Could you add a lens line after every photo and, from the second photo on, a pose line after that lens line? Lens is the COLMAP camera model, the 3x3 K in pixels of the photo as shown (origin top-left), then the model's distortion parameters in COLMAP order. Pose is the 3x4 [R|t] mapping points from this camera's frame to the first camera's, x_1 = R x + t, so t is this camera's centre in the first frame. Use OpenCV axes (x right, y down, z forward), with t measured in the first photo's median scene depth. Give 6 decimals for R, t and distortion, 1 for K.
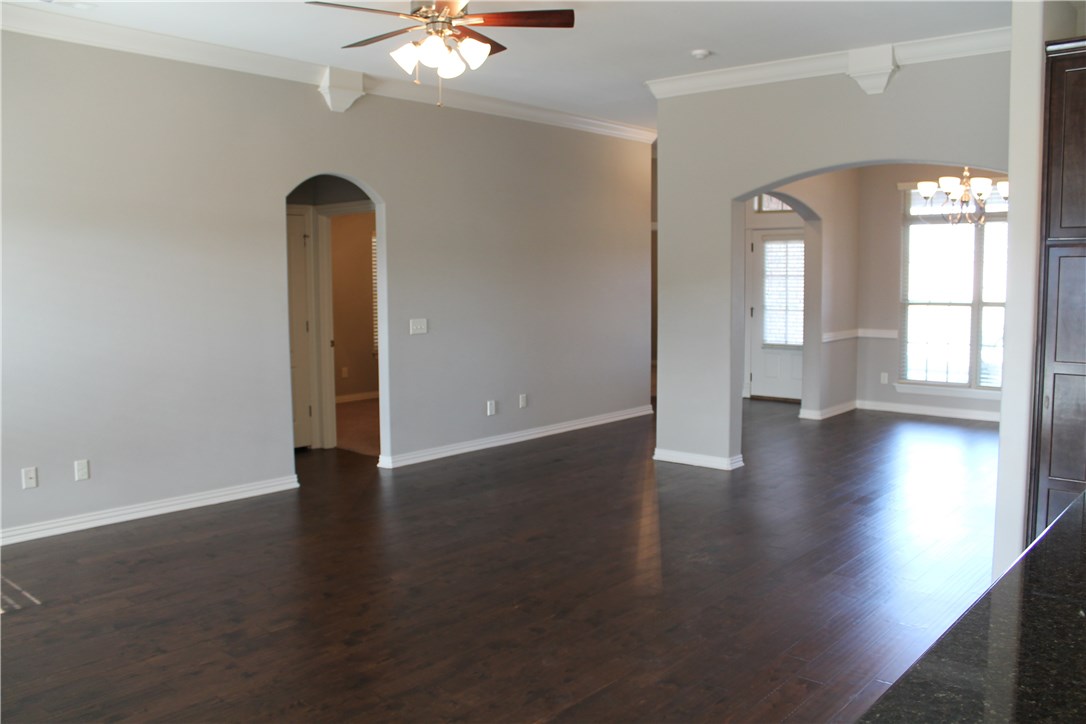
lens RADIAL K [[914.2, 0, 543.0], [0, 914.2, 362.0], [0, 0, 1]] dist [-0.163611, 0.142104]
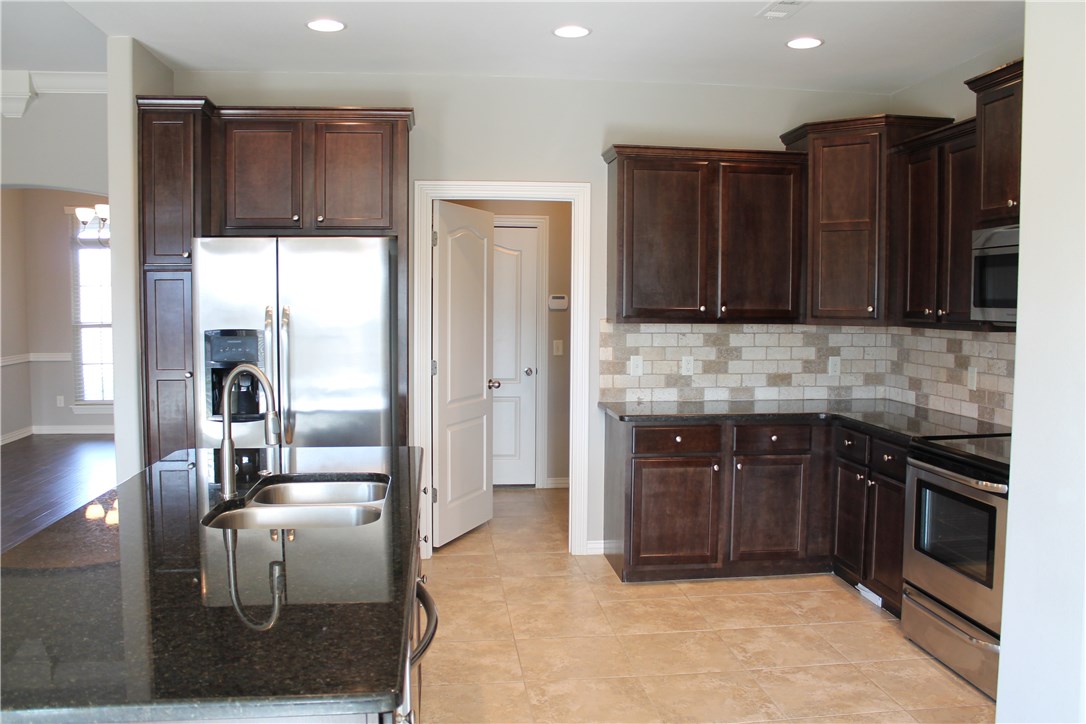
lens RADIAL K [[914.2, 0, 543.0], [0, 914.2, 362.0], [0, 0, 1]] dist [-0.163611, 0.142104]
pose [[0.673230, -0.044191, 0.738111, 0.021076], [0.063785, 0.997962, 0.001570, 0.007141], [-0.736677, 0.046023, 0.674677, -0.061815]]
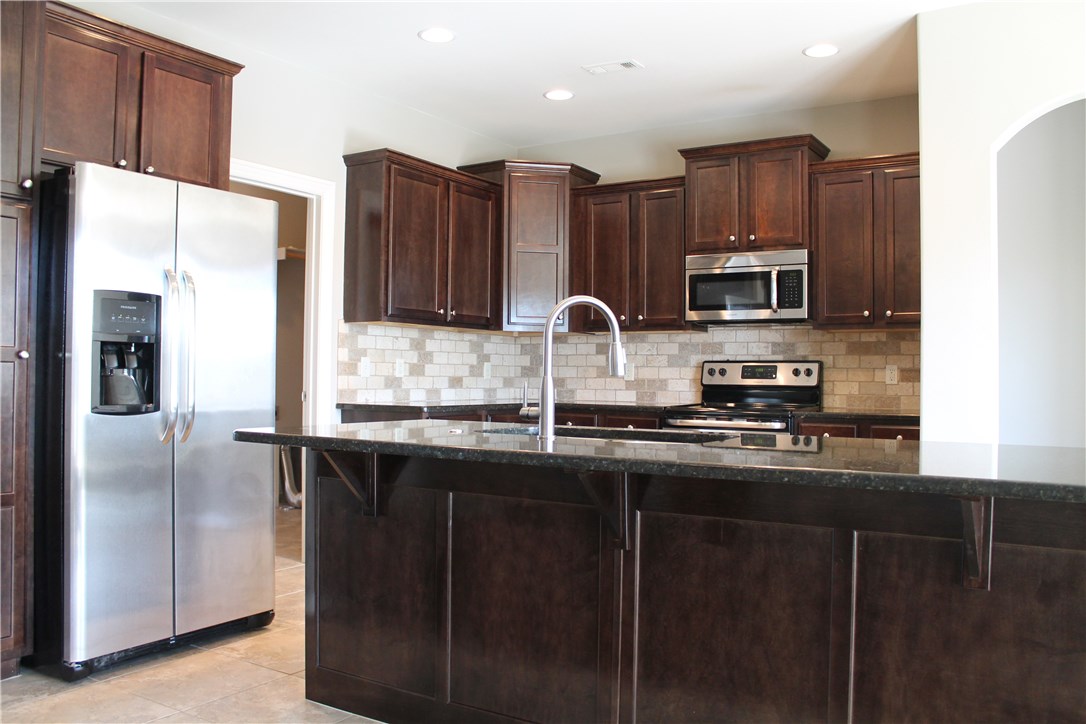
lens RADIAL K [[914.2, 0, 543.0], [0, 914.2, 362.0], [0, 0, 1]] dist [-0.163611, 0.142104]
pose [[-0.148958, 0.016916, 0.988699, -0.100424], [0.082940, 0.996544, -0.004554, 0.022247], [-0.985359, 0.081324, -0.149846, 0.242082]]
